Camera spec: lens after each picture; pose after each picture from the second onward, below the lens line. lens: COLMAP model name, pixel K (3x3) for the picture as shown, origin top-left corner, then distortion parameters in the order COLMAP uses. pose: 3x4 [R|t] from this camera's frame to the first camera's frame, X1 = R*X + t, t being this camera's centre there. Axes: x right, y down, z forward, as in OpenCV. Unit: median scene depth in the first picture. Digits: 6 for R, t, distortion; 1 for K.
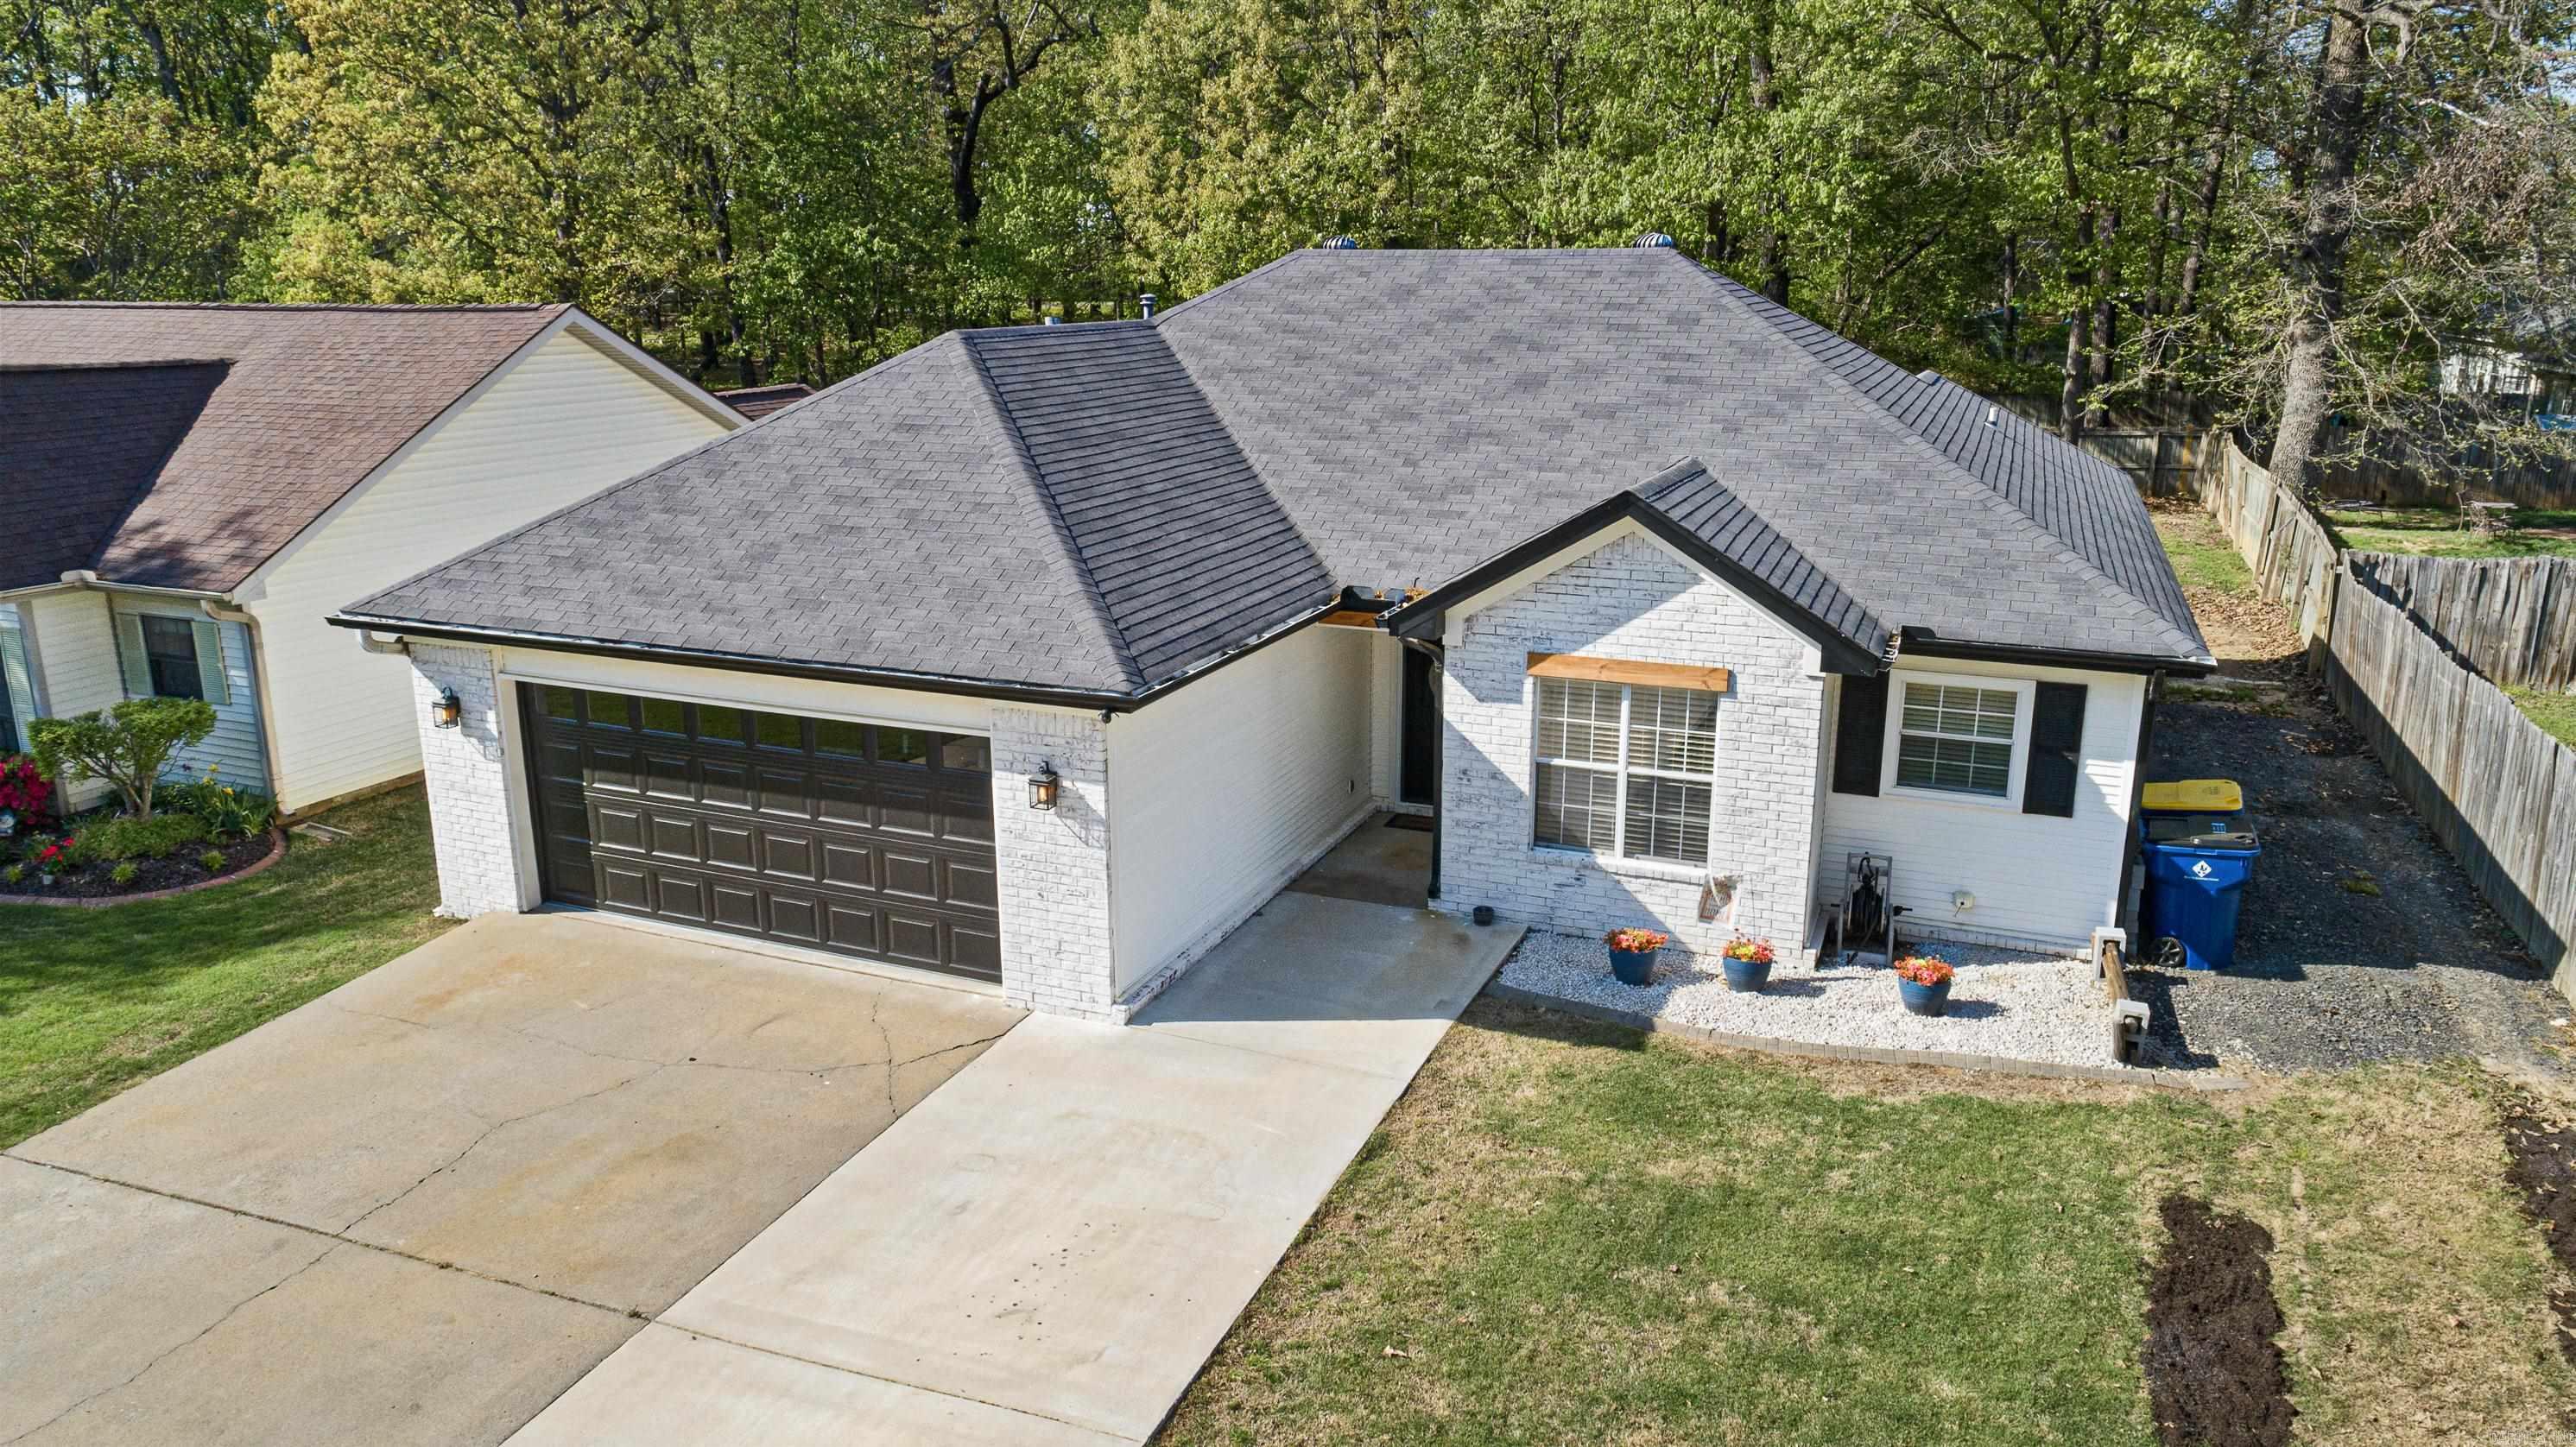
lens RADIAL K [[1748.6, 0, 1288.0], [0, 1748.6, 723.5], [0, 0, 1]] dist [-0.005862, 0.002936]
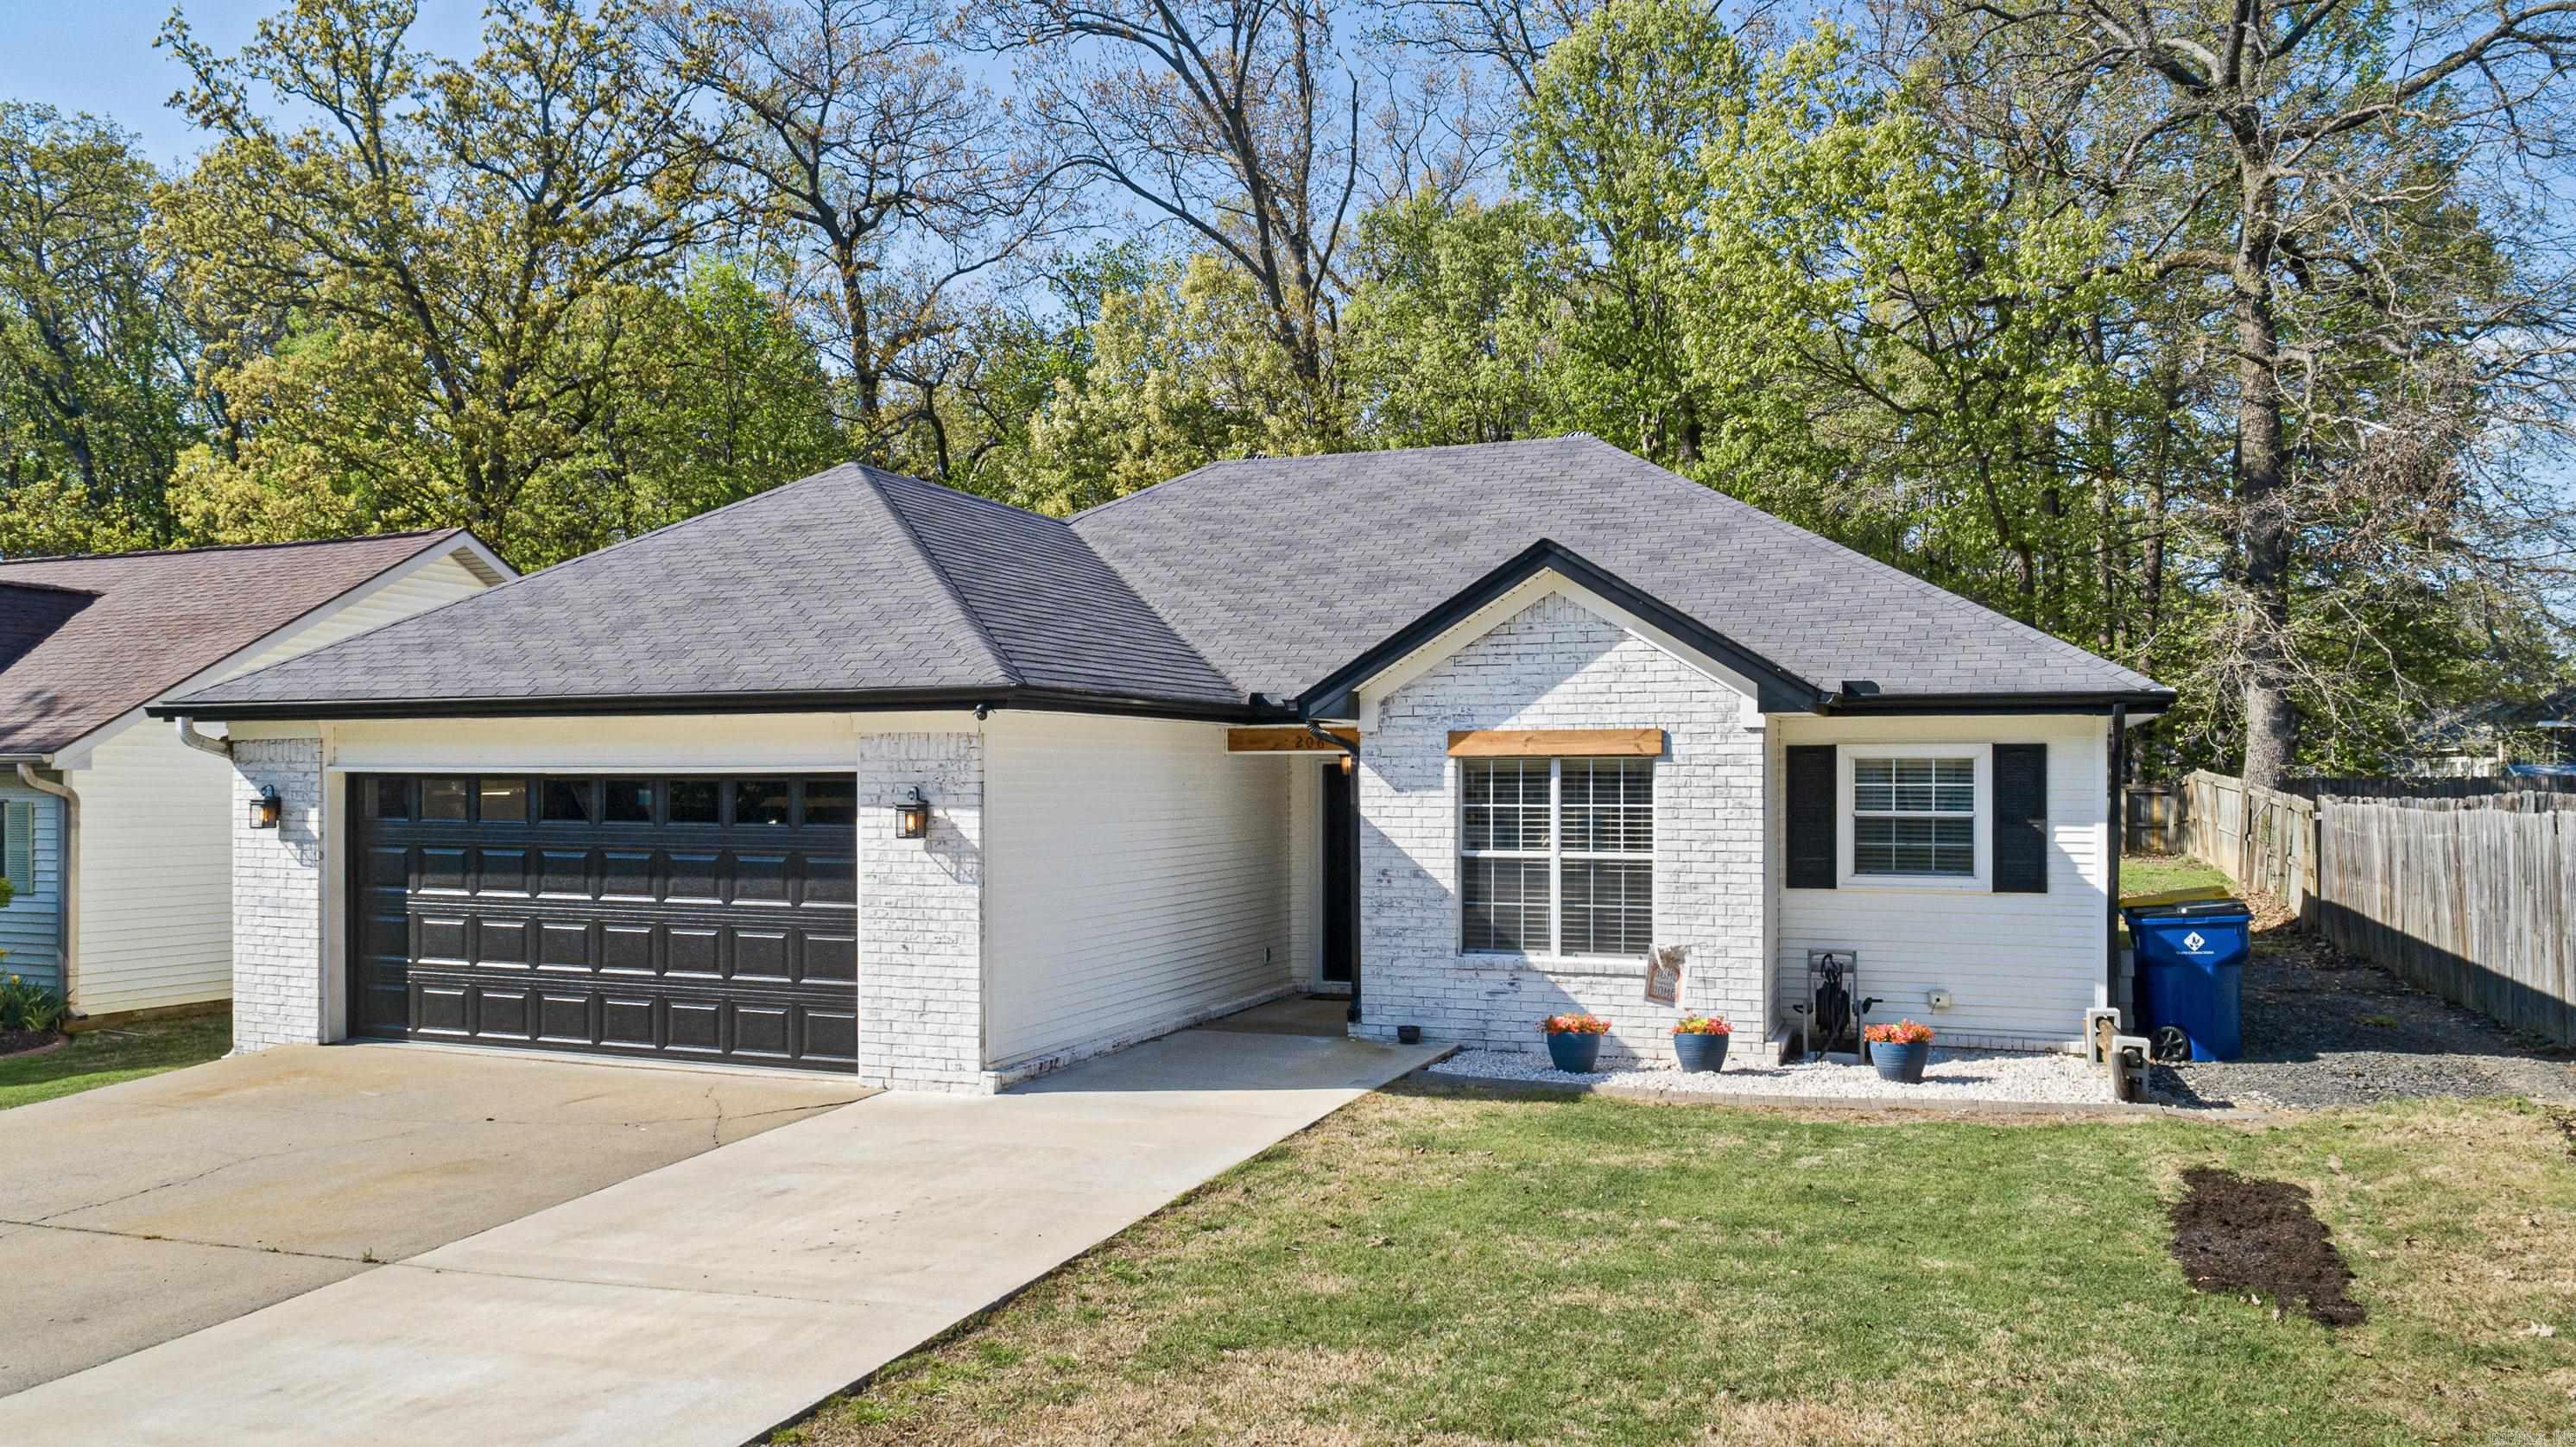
lens RADIAL K [[1851.9, 0, 1279.6], [0, 1851.9, 781.9], [0, 0, 1]] dist [-0.006709, 0.004046]
pose [[0.999777, -0.000357, 0.021137, 0.027510], [0.005719, 0.967144, -0.254165, 0.240054], [-0.020352, 0.254229, 0.966930, 0.058390]]
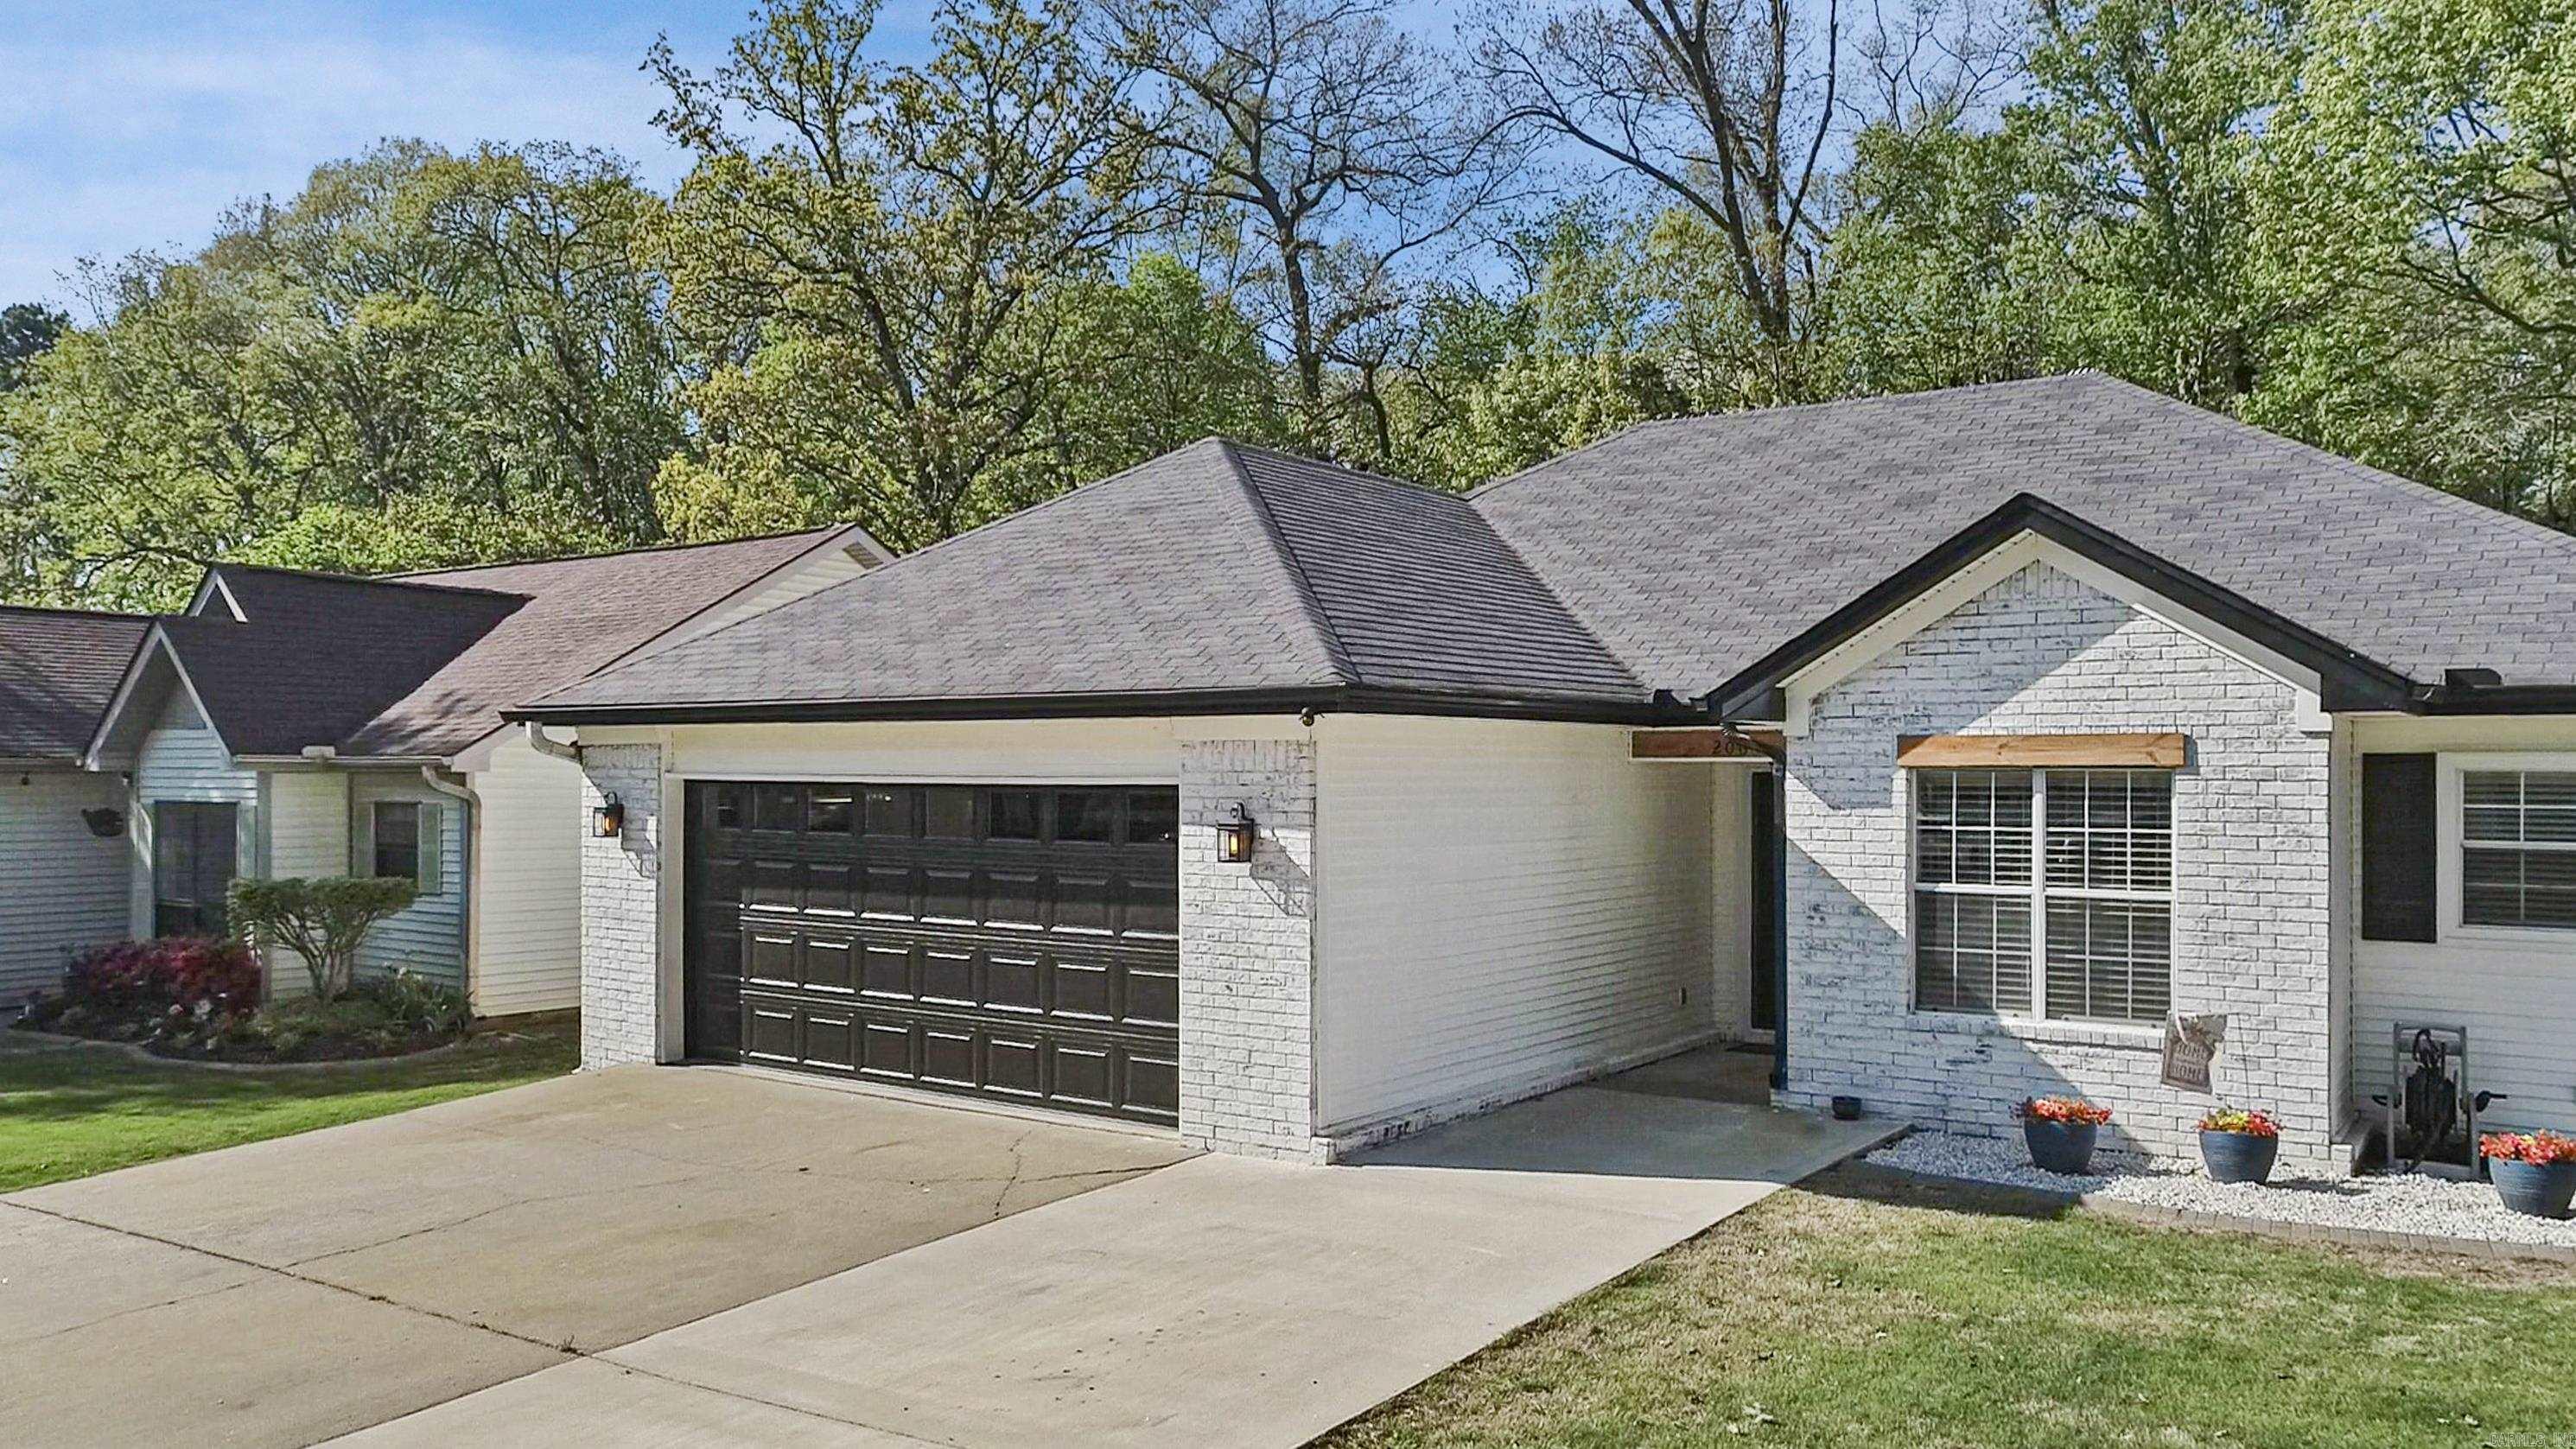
lens RADIAL K [[1911.5, 0, 1277.2], [0, 1911.5, 767.5], [0, 0, 1]] dist [0.005757, 0.000451]
pose [[0.974246, 0.003014, -0.225467, 0.064118], [-0.061122, 0.966004, -0.251196, 0.199733], [0.217045, 0.258508, 0.941310, 0.175105]]
